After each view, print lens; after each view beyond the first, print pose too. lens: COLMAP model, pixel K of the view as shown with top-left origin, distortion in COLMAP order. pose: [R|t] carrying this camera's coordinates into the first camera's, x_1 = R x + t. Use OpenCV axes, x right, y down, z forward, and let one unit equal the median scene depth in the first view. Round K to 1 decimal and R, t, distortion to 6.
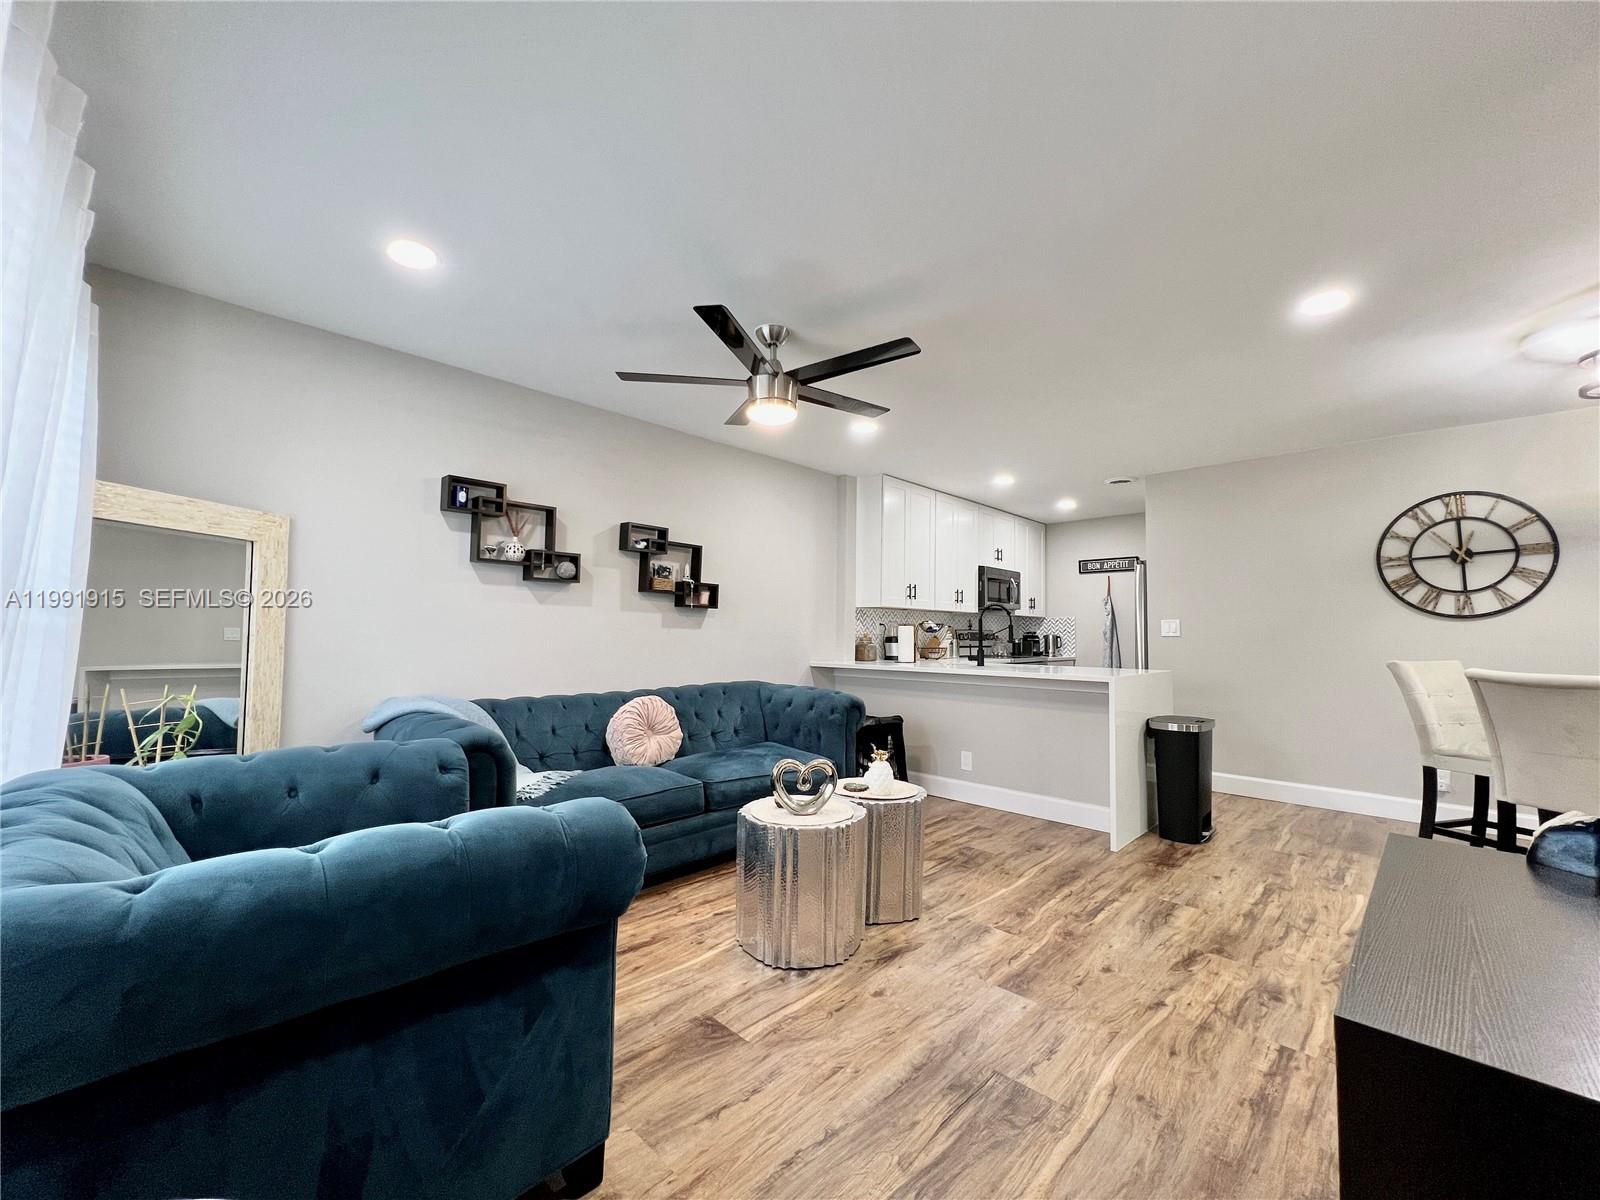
lens RADIAL K [[641.2, 0, 803.2], [0, 641.2, 601.9], [0, 0, 1]] dist [-0.001939, -0.000047]
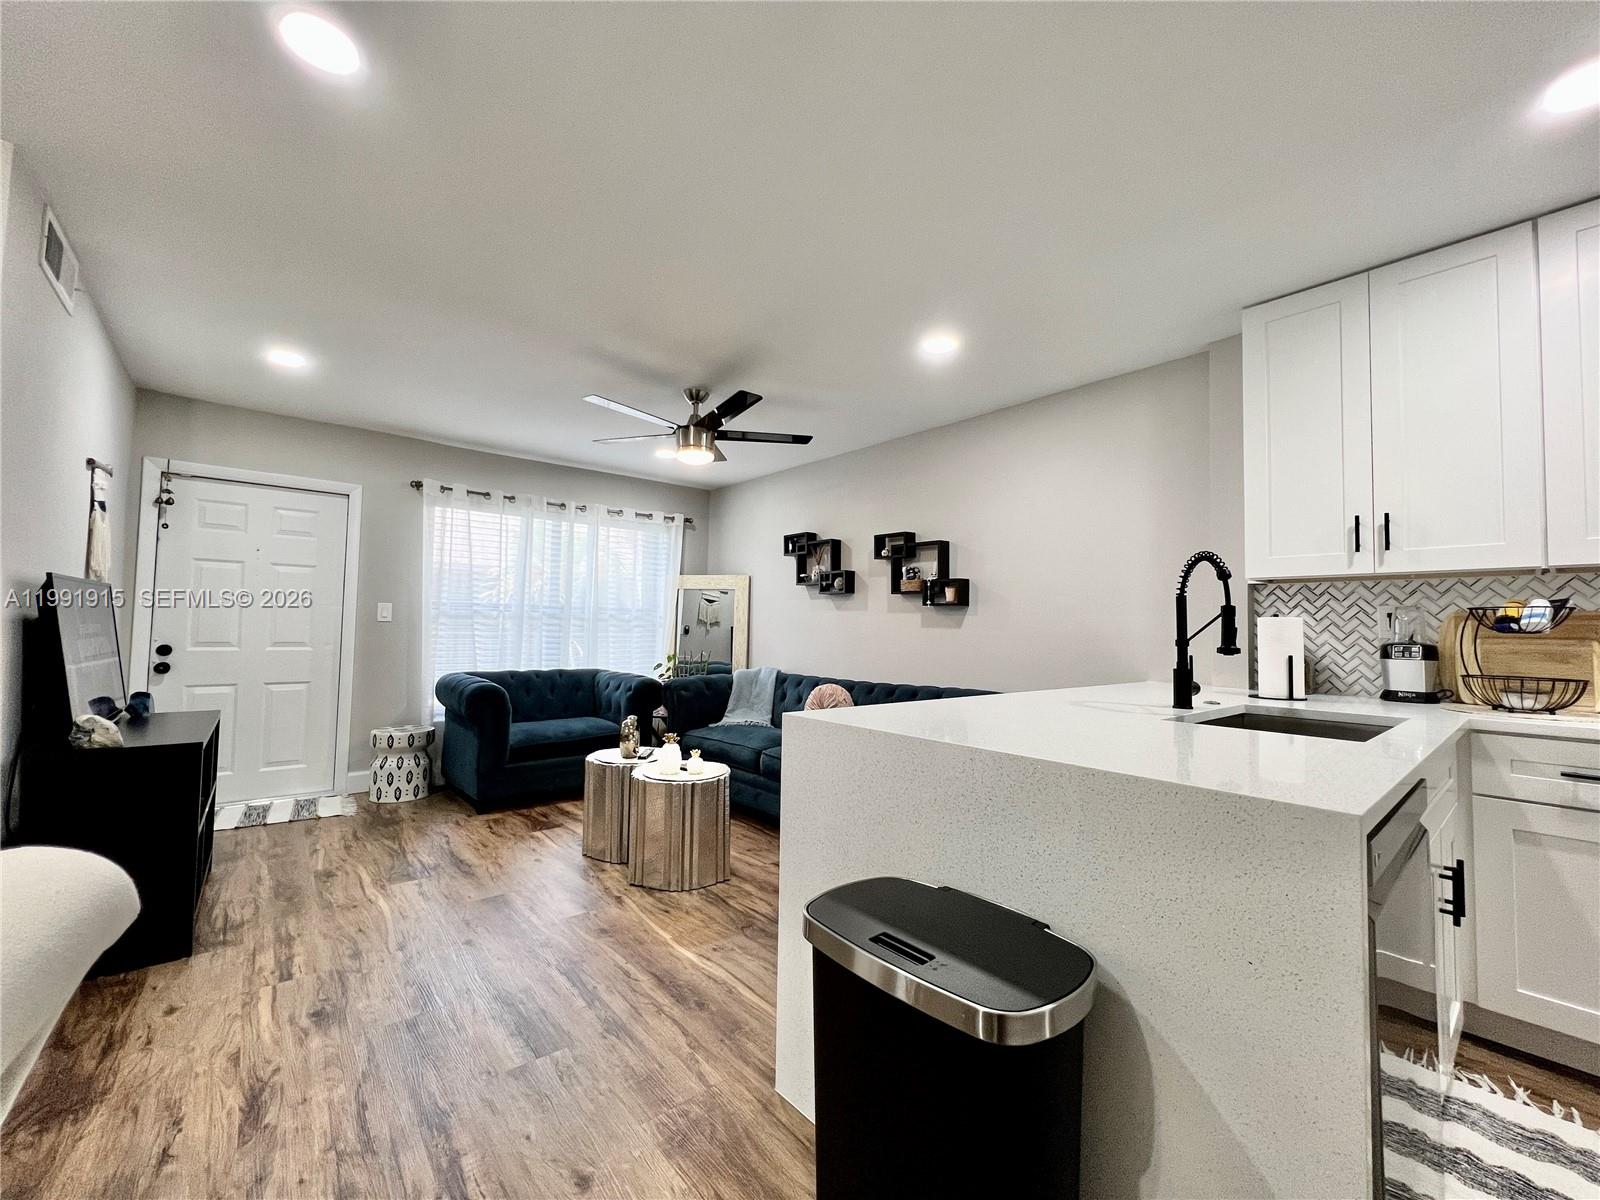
lens RADIAL K [[641.2, 0, 803.2], [0, 641.2, 601.9], [0, 0, 1]] dist [-0.001939, -0.000047]
pose [[-0.092305, -0.057300, -0.994081, 0.851252], [0.032895, 0.997622, -0.060559, 0.057645], [0.995187, -0.038290, -0.090200, 0.944439]]
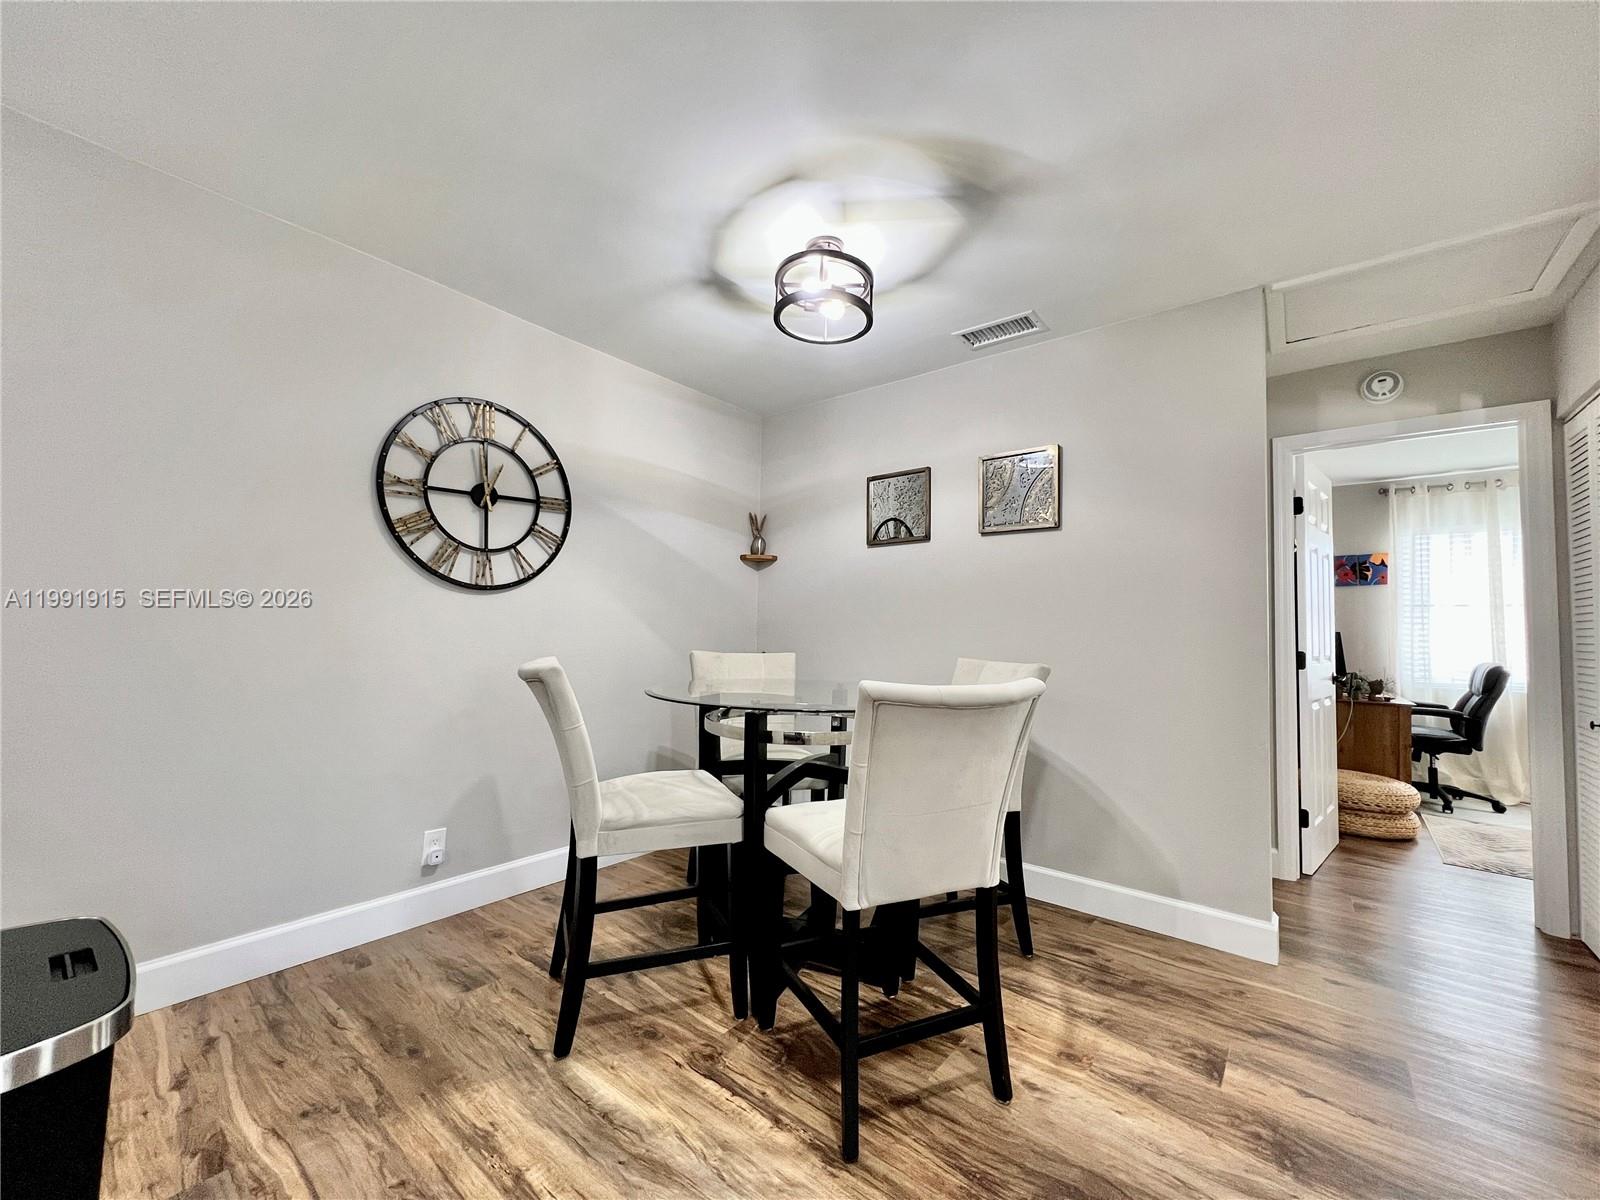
lens RADIAL K [[642.8, 0, 795.6], [0, 642.8, 598.9], [0, 0, 1]] dist [-0.000211, 0.000017]
pose [[-0.091563, 0.035084, 0.995181, 0.334958], [-0.071798, 0.996546, -0.041738, 0.039622], [-0.993208, -0.075273, -0.088727, 0.731726]]
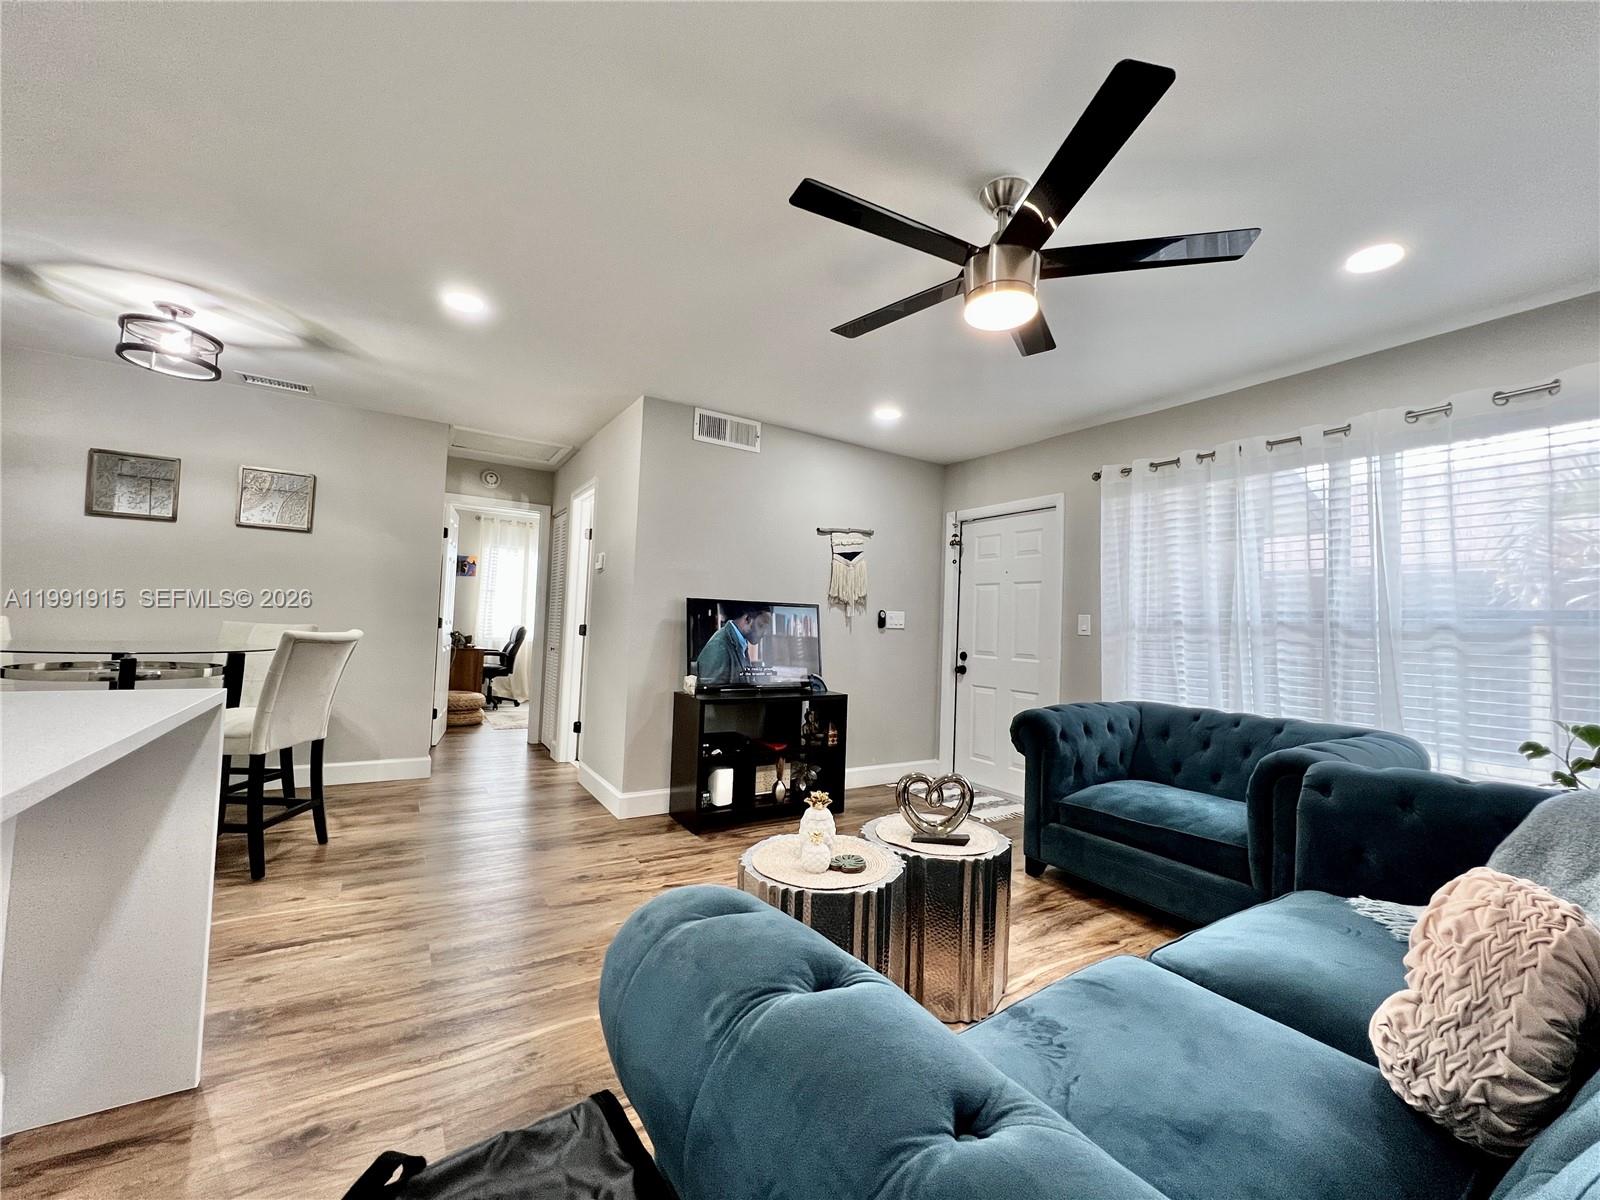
lens RADIAL K [[641.2, 0, 803.2], [0, 641.2, 601.9], [0, 0, 1]] dist [-0.001939, -0.000047]
pose [[-0.971328, -0.041327, 0.234125, -0.012027], [-0.062645, 0.994464, -0.084359, 0.060521], [-0.229342, -0.096607, -0.968540, 1.203174]]
